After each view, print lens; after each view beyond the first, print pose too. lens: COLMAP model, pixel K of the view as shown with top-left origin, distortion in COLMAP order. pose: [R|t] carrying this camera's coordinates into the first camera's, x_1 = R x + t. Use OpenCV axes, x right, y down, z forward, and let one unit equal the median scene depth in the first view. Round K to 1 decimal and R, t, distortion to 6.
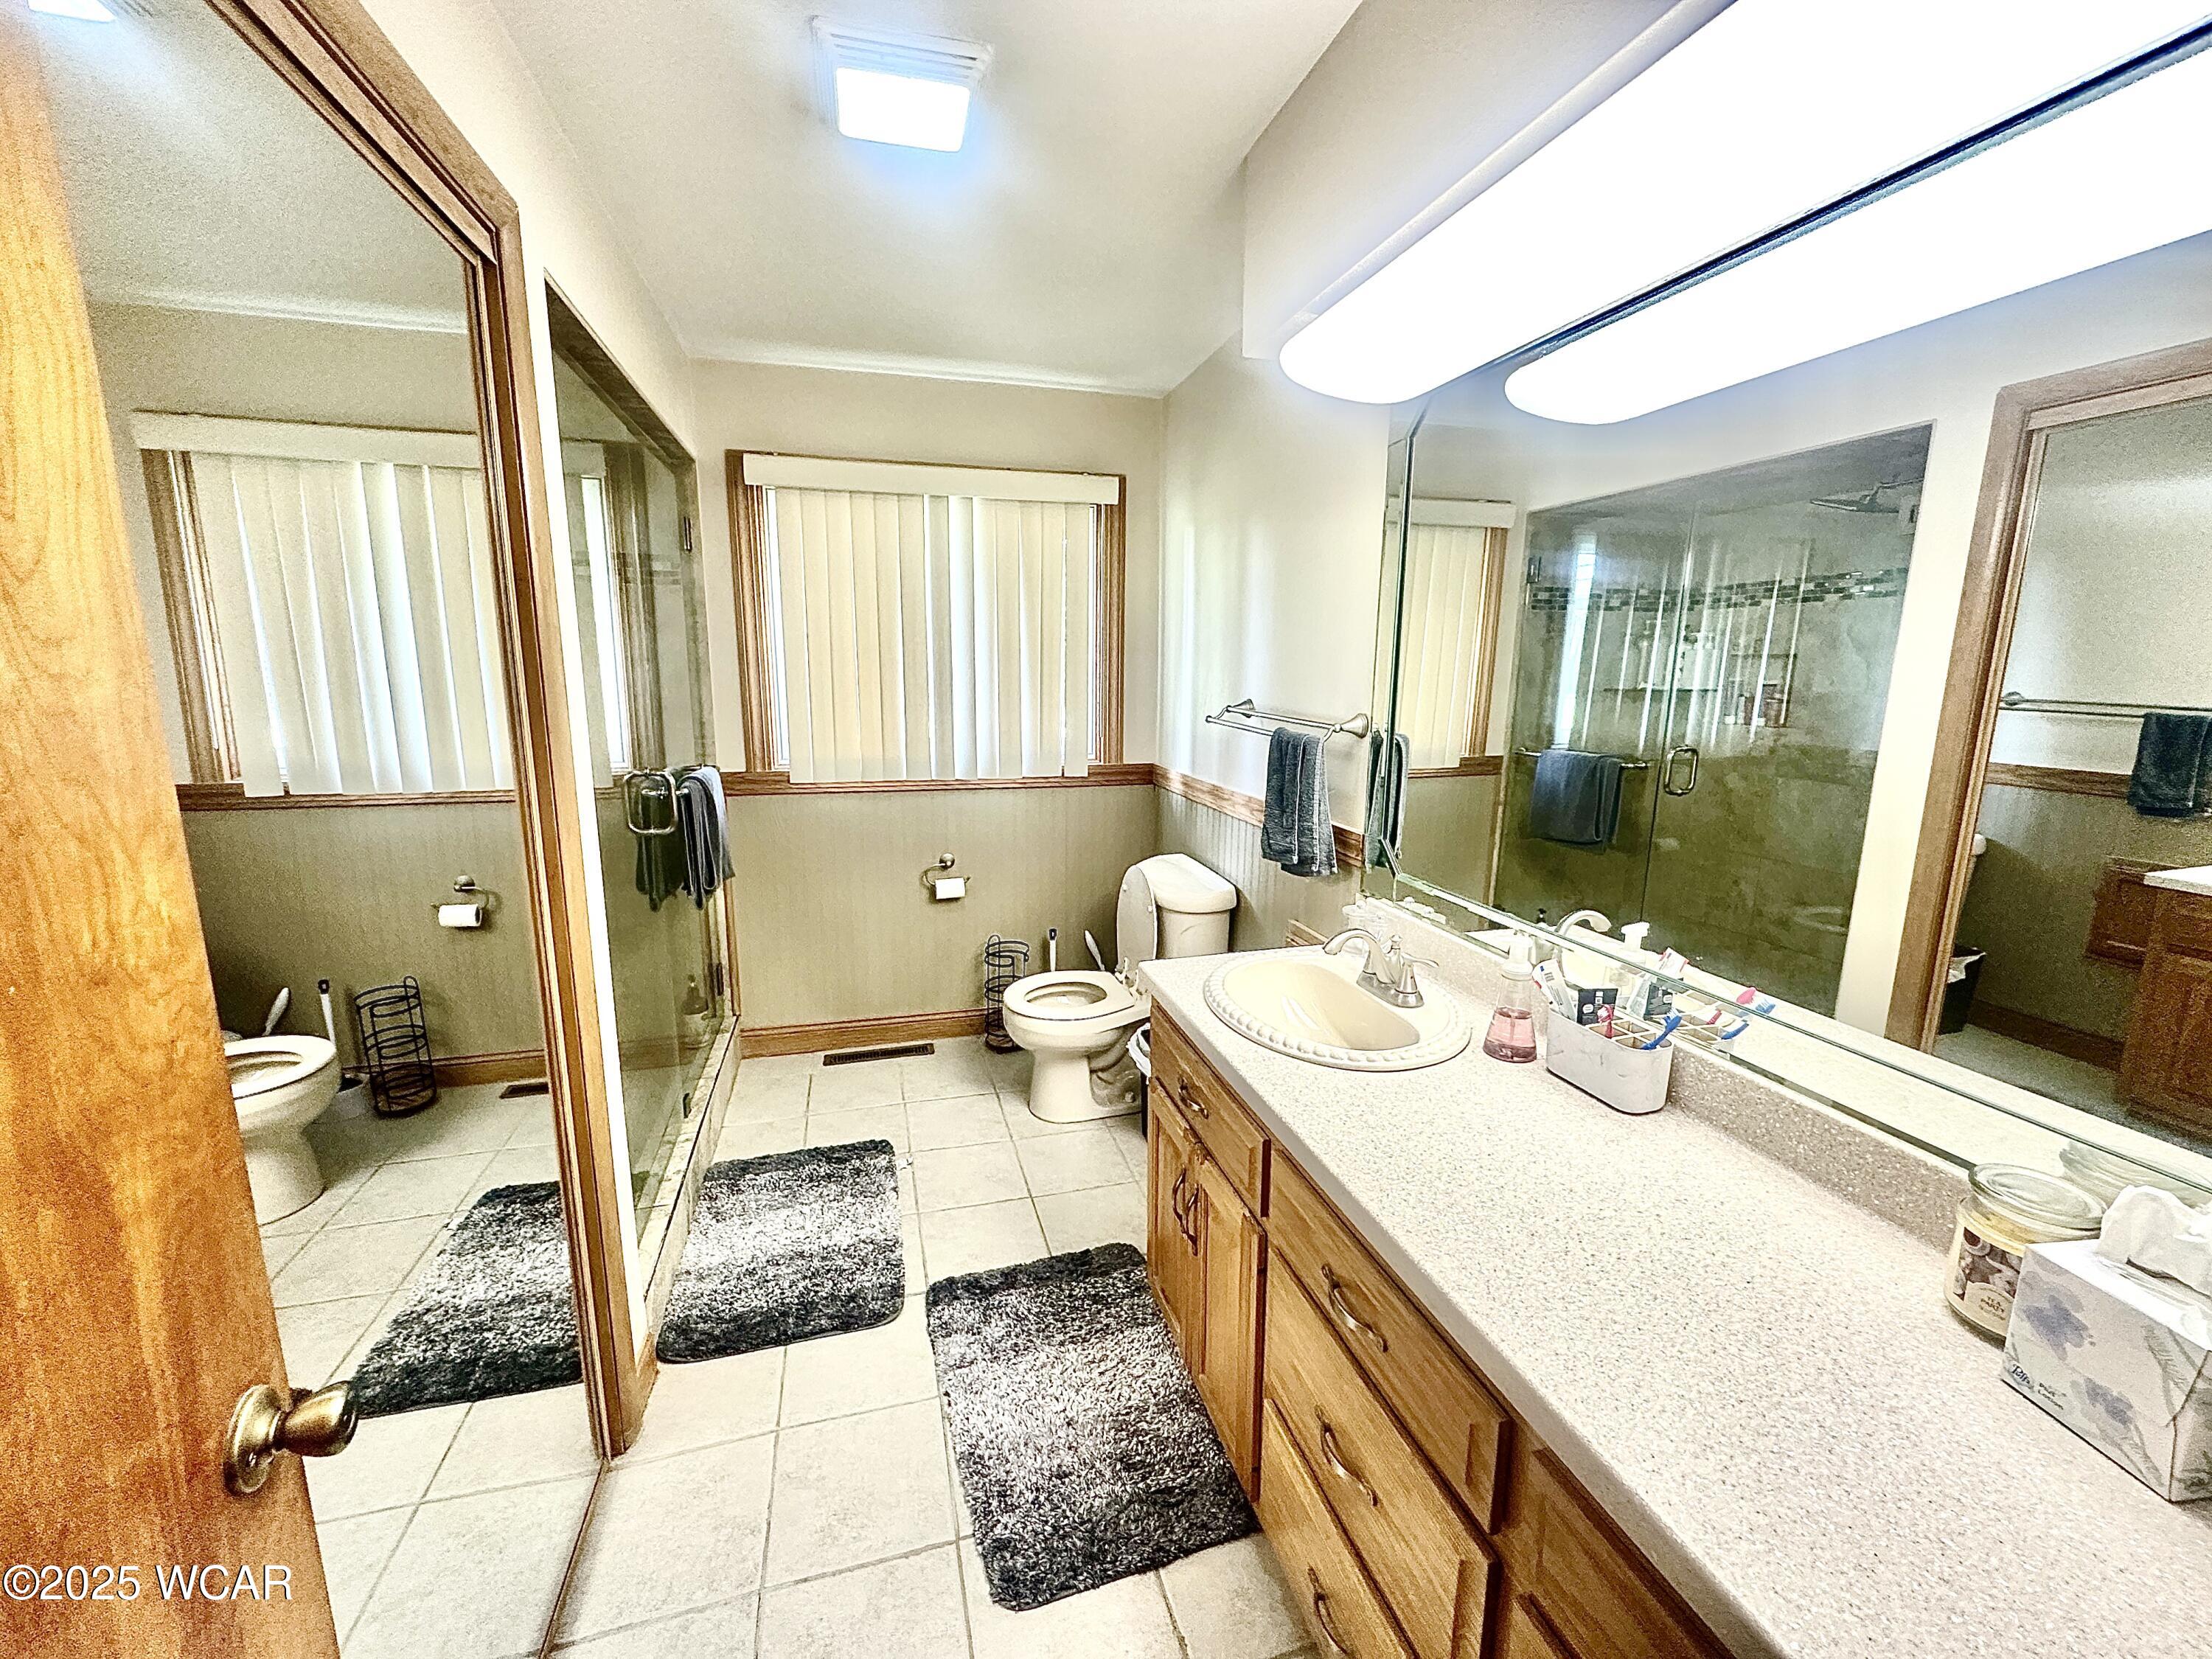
lens RADIAL K [[884.3, 0, 1106.0], [0, 884.3, 829.5], [0, 0, 1]] dist [-0.001638, 0.000145]
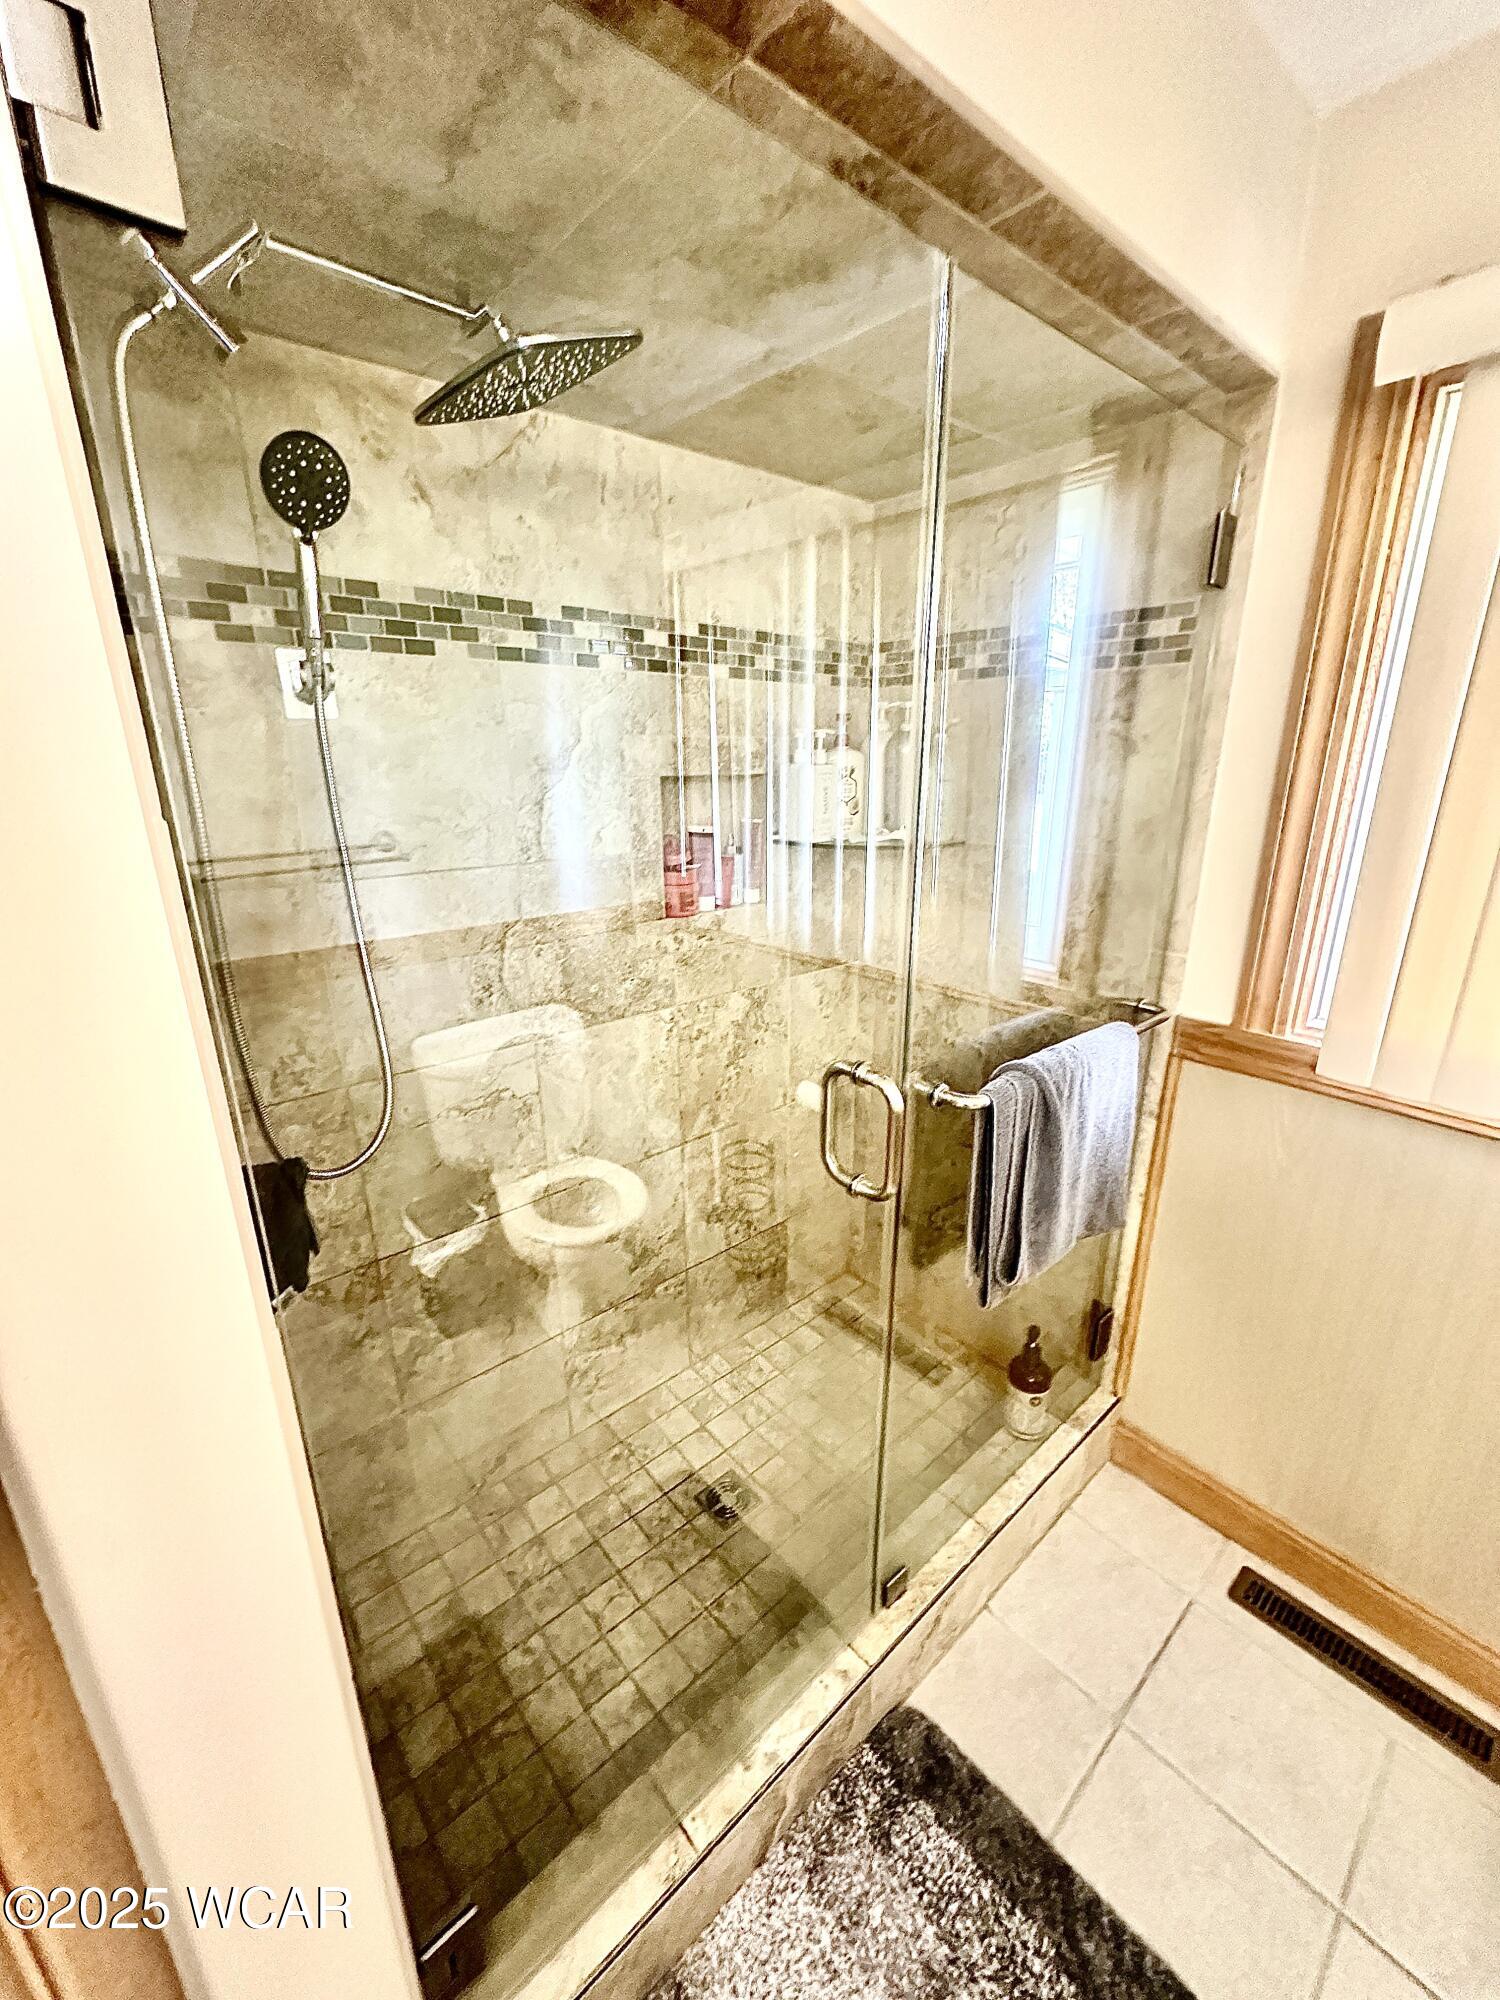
lens RADIAL K [[799.5, 0, 750.0], [0, 799.5, 1000.0], [0, 0, 1]] dist [-0.001638, 0.000145]
pose [[0.435488, 0.253786, -0.863680, -0.135470], [-0.159079, 0.966033, 0.203651, -0.138096], [0.886027, 0.048706, 0.461068, 0.563414]]
